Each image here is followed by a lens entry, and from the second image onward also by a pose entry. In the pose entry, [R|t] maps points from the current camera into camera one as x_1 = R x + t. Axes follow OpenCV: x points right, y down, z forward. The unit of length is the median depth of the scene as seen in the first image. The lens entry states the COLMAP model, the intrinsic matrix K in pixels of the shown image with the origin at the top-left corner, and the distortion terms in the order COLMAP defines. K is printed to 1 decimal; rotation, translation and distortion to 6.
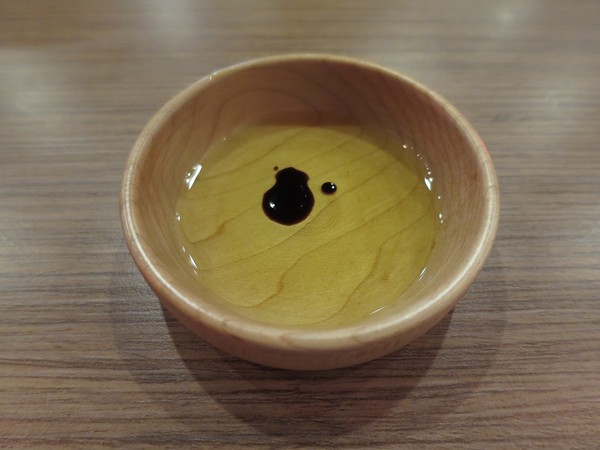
lens RADIAL K [[433.8, 0, 300.0], [0, 433.8, 225.0], [0, 0, 1]] dist [-0.043324, 0.001423]
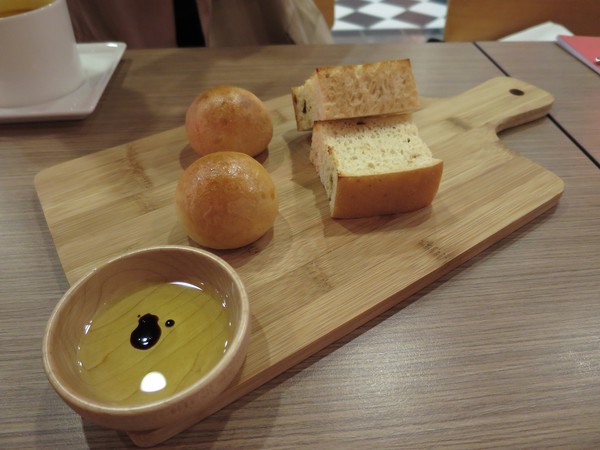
lens RADIAL K [[433.8, 0, 300.0], [0, 433.8, 225.0], [0, 0, 1]] dist [-0.043324, 0.001423]
pose [[0.978134, -0.143473, 0.150564, 0.390755], [0.174654, 0.959710, -0.220119, 0.009281], [-0.112917, 0.241603, 0.963783, -0.846895]]
